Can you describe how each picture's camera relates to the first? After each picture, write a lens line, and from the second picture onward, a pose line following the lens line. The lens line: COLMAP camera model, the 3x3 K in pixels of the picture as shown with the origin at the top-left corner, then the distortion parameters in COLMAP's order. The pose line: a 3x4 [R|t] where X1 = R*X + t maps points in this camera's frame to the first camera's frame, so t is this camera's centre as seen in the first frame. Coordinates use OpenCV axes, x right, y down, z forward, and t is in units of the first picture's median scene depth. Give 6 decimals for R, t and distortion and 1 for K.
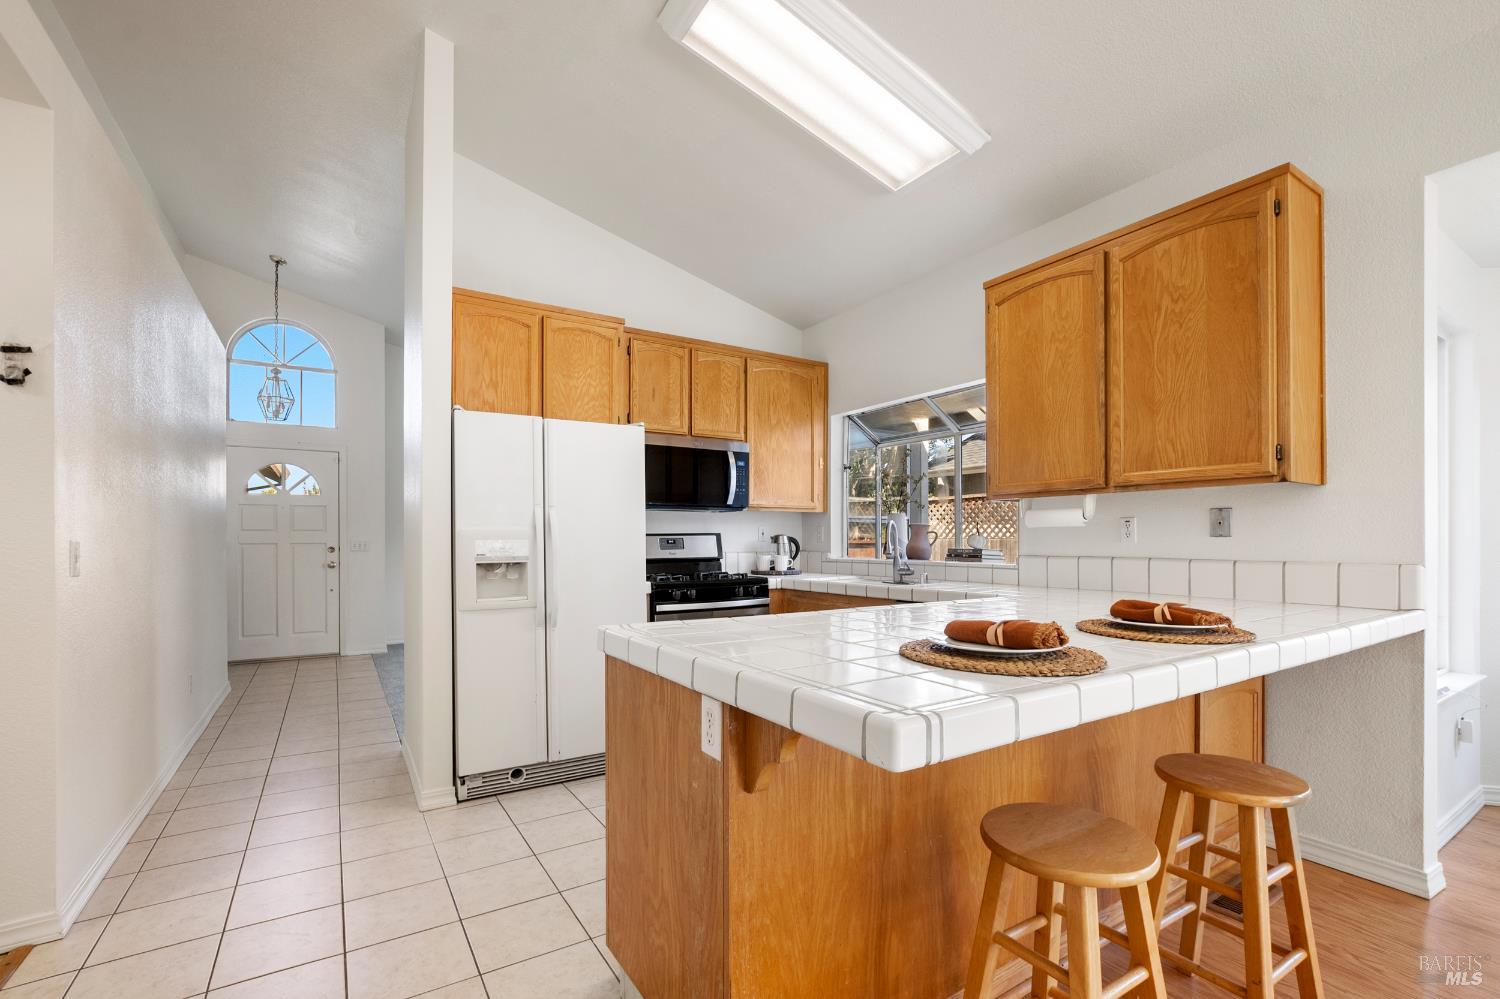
lens RADIAL K [[658.8, 0, 749.7], [0, 658.8, 543.3], [0, 0, 1]] dist [-0.019133, 0.003906]
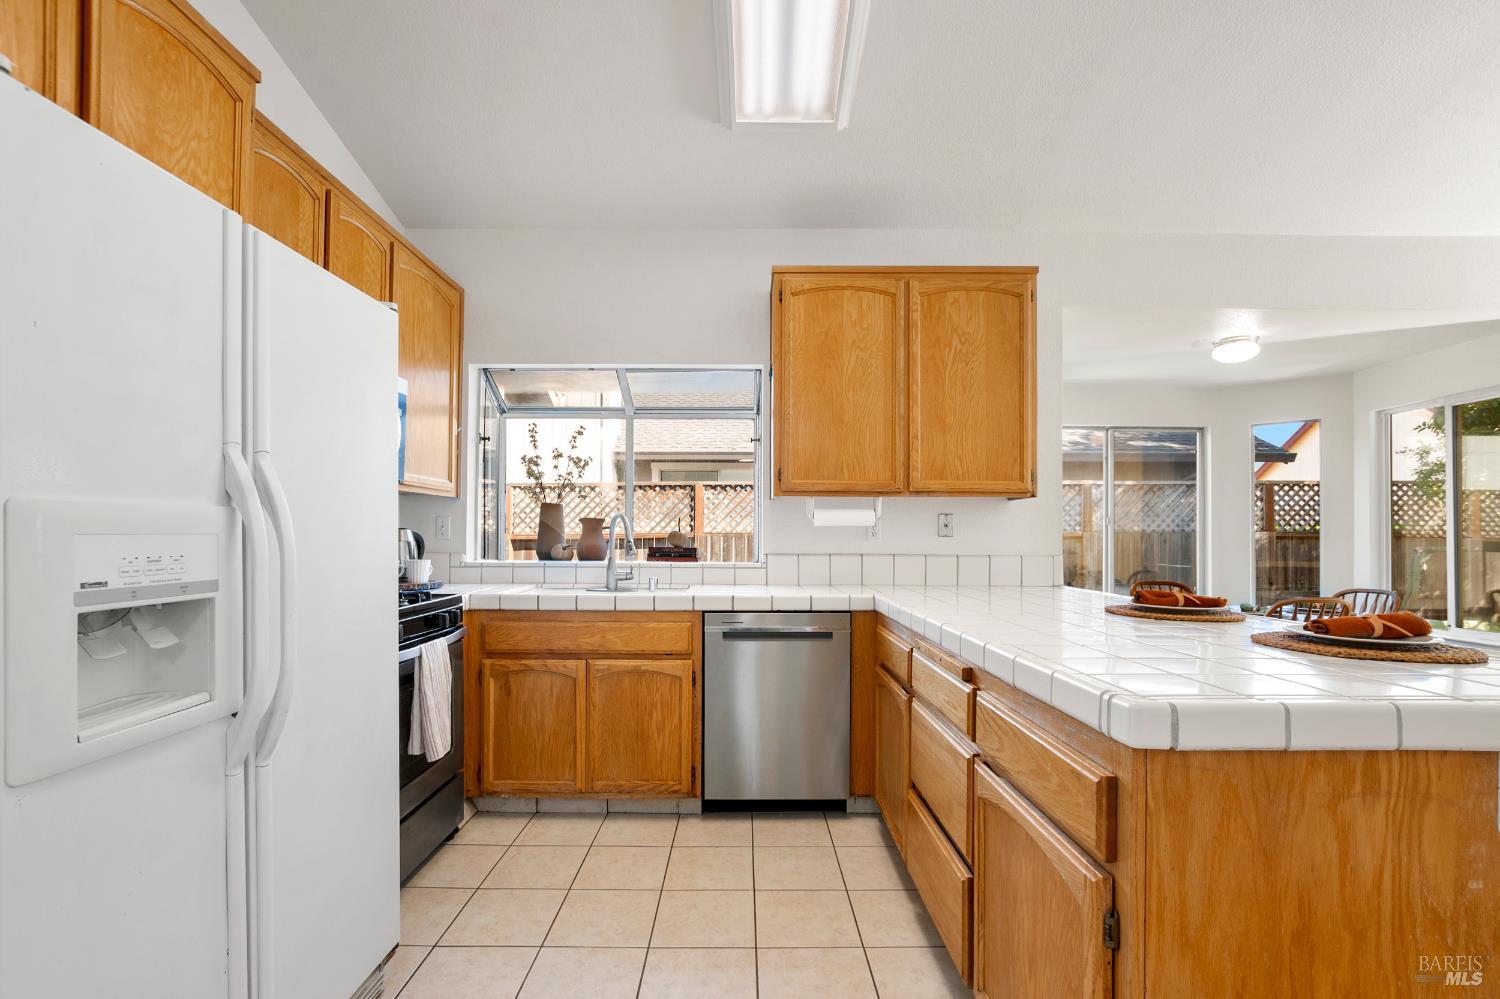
lens RADIAL K [[658.8, 0, 742.7], [0, 658.8, 529.7], [0, 0, 1]] dist [-0.019133, 0.003906]
pose [[0.541506, 0.012731, 0.840600, -0.481120], [-0.001902, 0.999901, -0.013918, -0.004294], [-0.840695, 0.005938, 0.541477, 0.553969]]
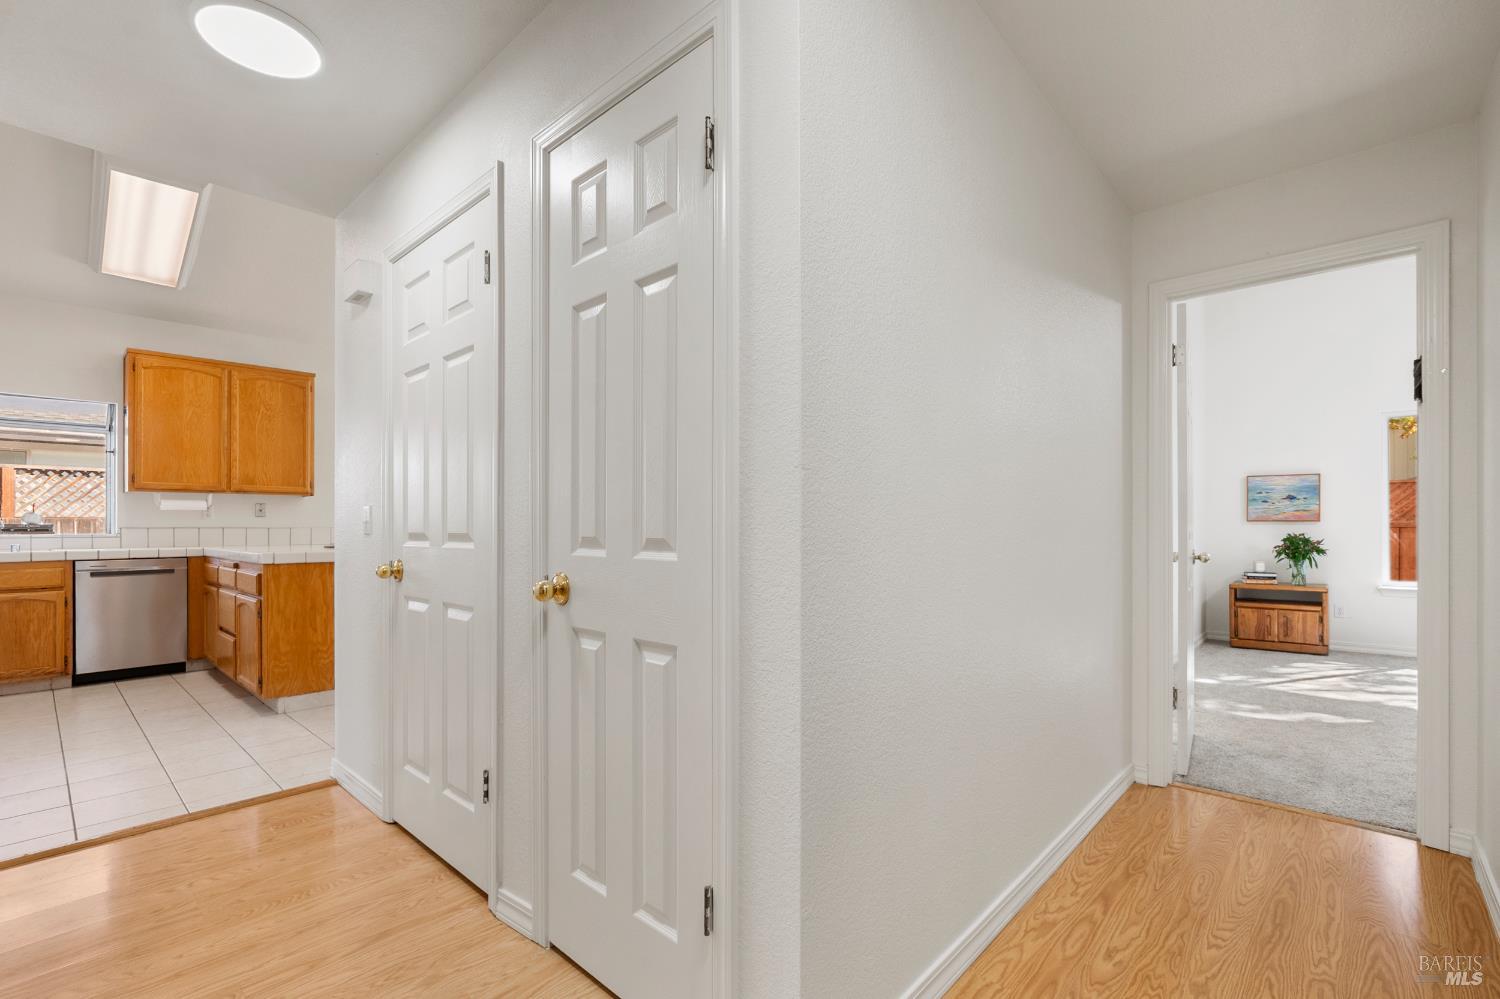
lens RADIAL K [[658.8, 0, 733.2], [0, 658.8, 524.4], [0, 0, 1]] dist [-0.019133, 0.003906]
pose [[-0.253459, 0.005041, 0.967333, -1.522575], [0.006686, 0.999972, -0.003460, 0.027937], [-0.967323, 0.005590, -0.253485, 0.030166]]
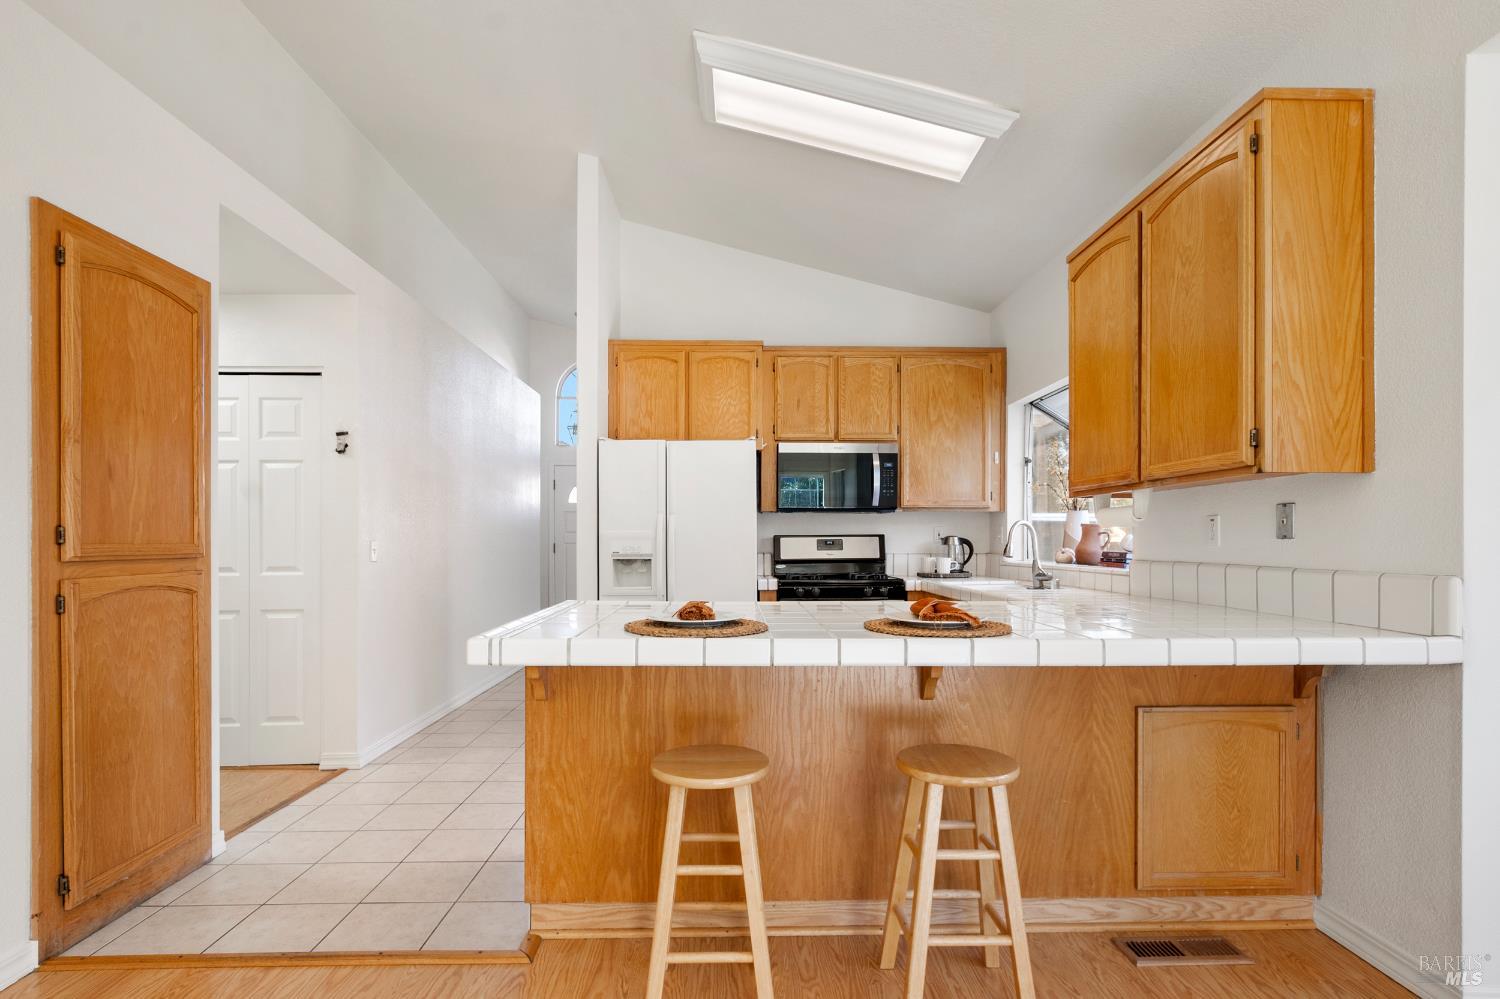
lens RADIAL K [[752.9, 0, 749.6], [0, 752.9, 546.7], [0, 0, 1]] dist [-0.010333, 0.002048]
pose [[0.855260, 0.006453, -0.518159, 0.547996], [-0.004932, 0.999979, 0.004313, -0.000970], [0.518175, -0.001133, 0.855274, -0.114689]]
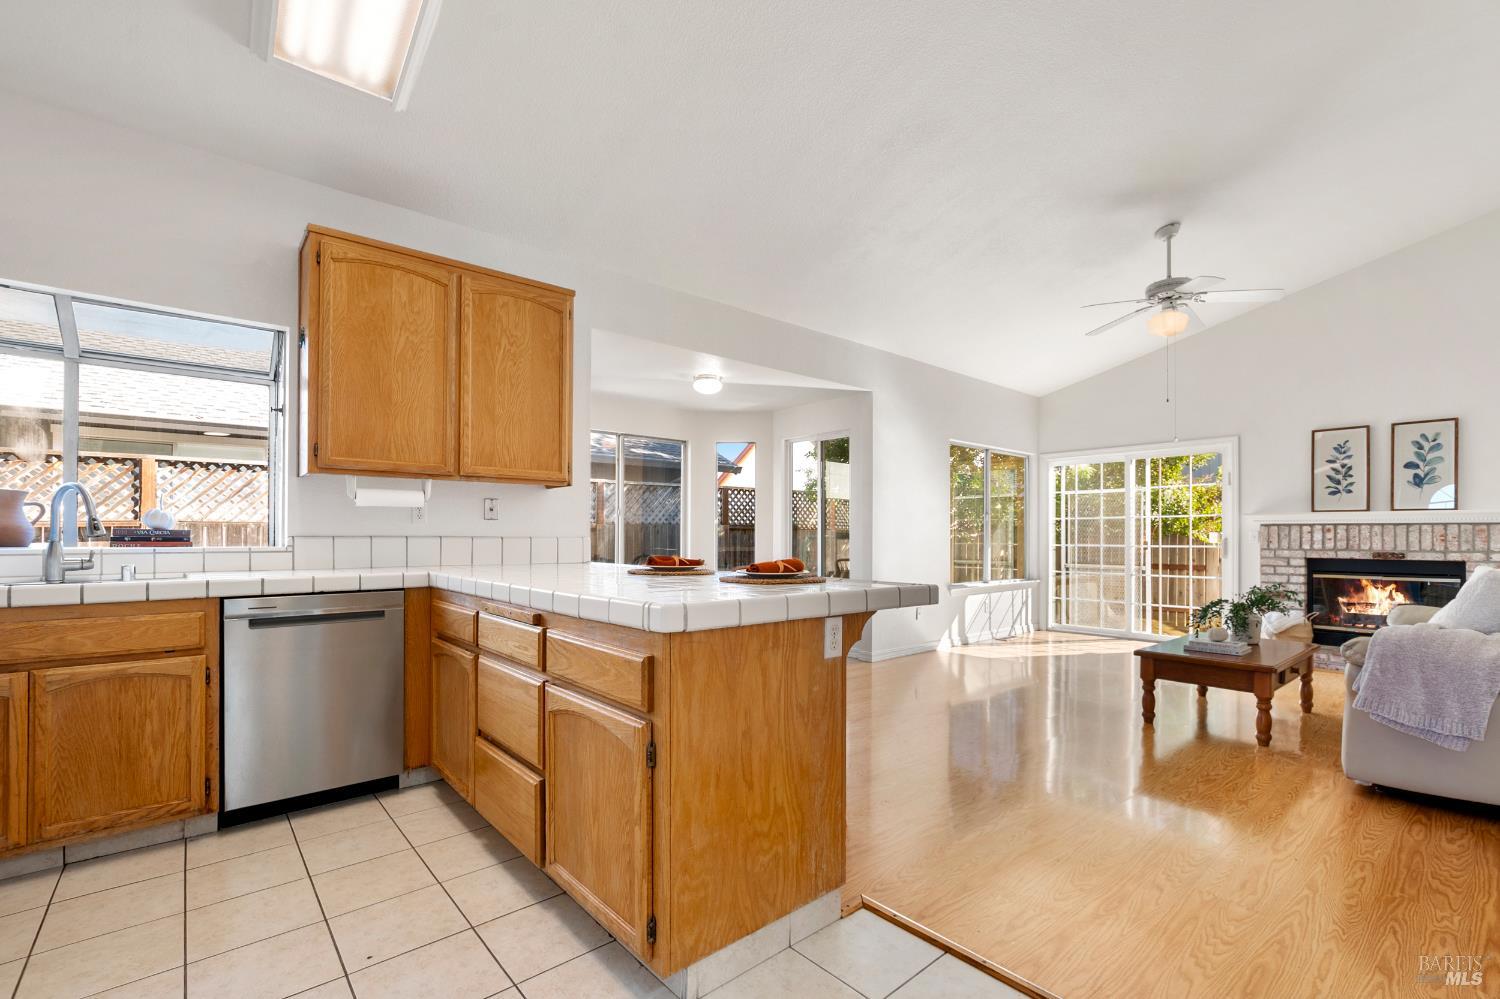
lens RADIAL K [[658.8, 0, 744.6], [0, 658.8, 532.0], [0, 0, 1]] dist [-0.019133, 0.003906]
pose [[-0.137655, 0.006816, 0.990457, -0.610195], [0.001861, 0.999976, -0.006623, 0.021757], [-0.990479, 0.000931, -0.137664, 0.573798]]
